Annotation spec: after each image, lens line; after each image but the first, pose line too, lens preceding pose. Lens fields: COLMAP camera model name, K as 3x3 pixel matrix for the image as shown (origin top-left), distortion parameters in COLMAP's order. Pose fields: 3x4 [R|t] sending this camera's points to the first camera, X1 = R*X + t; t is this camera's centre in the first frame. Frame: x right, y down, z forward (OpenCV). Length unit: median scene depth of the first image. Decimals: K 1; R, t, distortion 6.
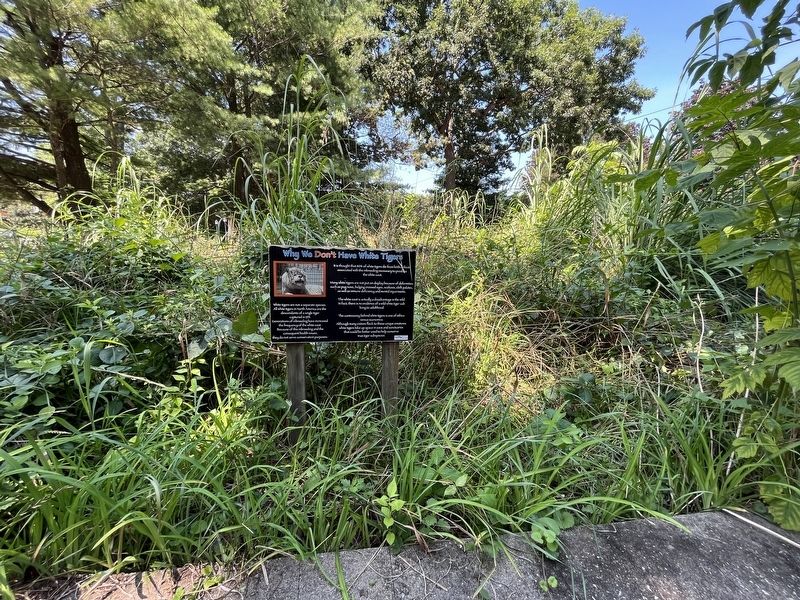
lens RADIAL K [[326.4, 0, 398.5], [0, 326.4, 300.5], [0, 0, 1]] dist [-0.001554, -0.000168]
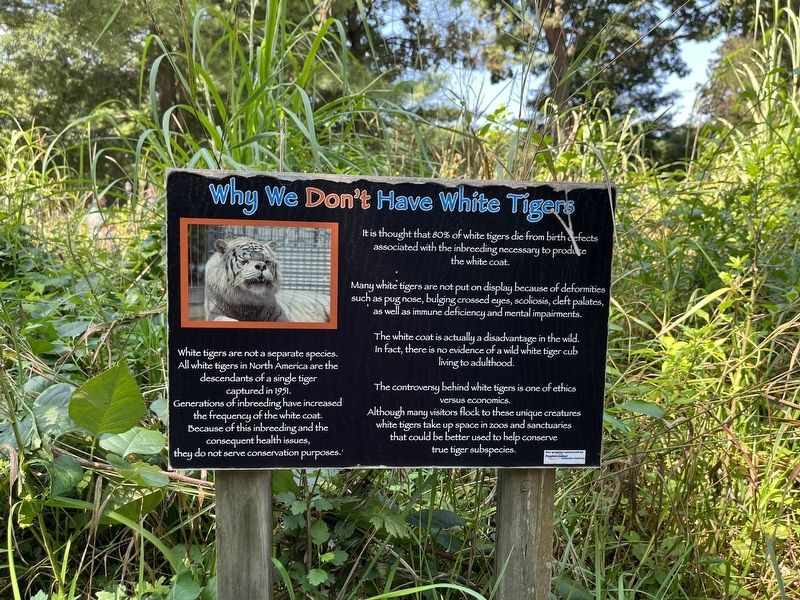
lens RADIAL K [[608.7, 0, 400.9], [0, 608.7, 300.1], [0, 0, 1]] dist [0.039112, -0.014249]
pose [[0.996122, 0.003008, -0.087933, -0.102551], [-0.007172, 0.998865, -0.047081, -0.011589], [0.087692, 0.047529, 0.995013, 0.387422]]
